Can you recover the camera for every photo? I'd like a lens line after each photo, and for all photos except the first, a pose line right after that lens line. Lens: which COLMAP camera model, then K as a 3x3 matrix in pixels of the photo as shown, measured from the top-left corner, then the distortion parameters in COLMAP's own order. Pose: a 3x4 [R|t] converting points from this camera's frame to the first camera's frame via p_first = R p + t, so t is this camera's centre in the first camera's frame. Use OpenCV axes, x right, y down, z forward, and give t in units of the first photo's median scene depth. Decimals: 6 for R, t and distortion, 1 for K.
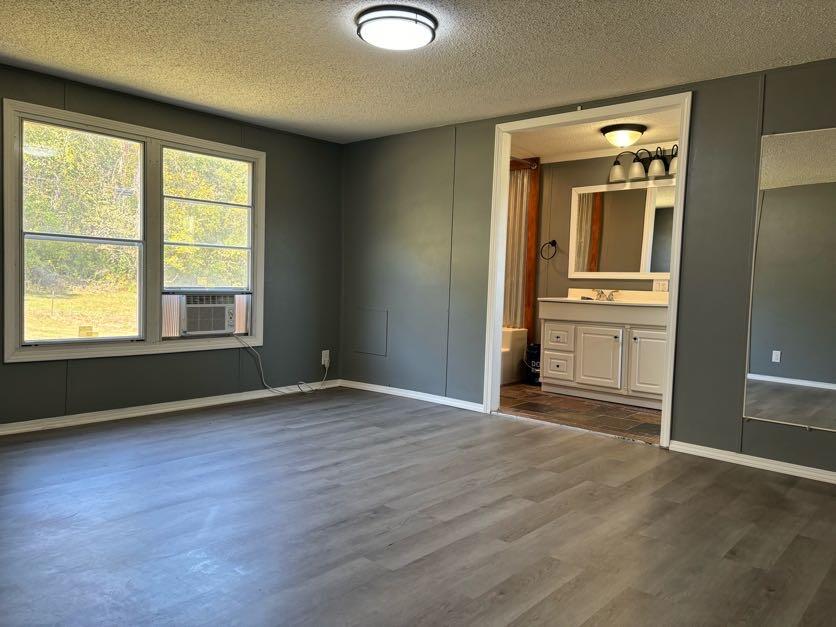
lens RADIAL K [[623.6, 0, 417.9], [0, 623.6, 316.8], [0, 0, 1]] dist [-0.004240, 0.002487]
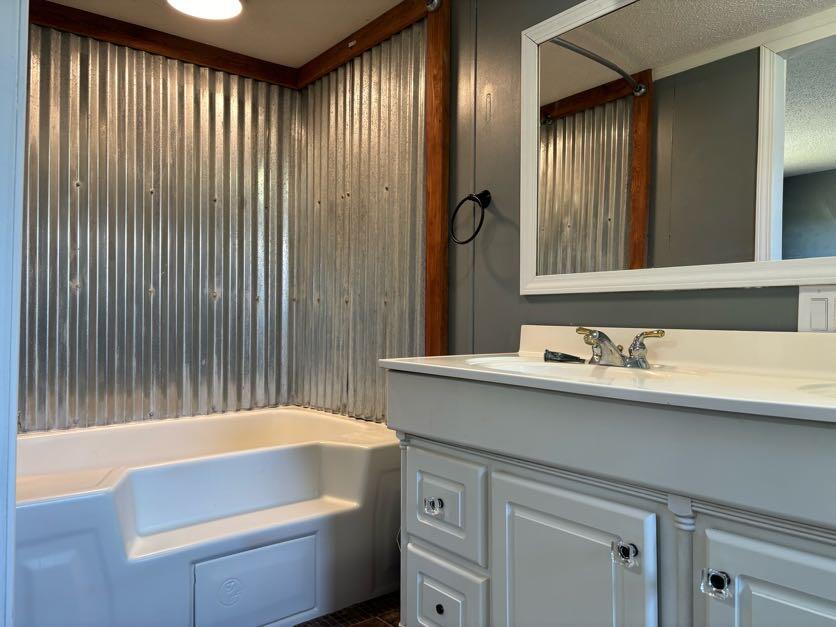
lens RADIAL K [[623.6, 0, 417.2], [0, 623.6, 314.2], [0, 0, 1]] dist [-0.004240, 0.002487]
pose [[0.986668, -0.017860, -0.161762, 0.282072], [0.008120, 0.998125, -0.060674, -0.036557], [0.162542, 0.058551, 0.984963, 0.769872]]
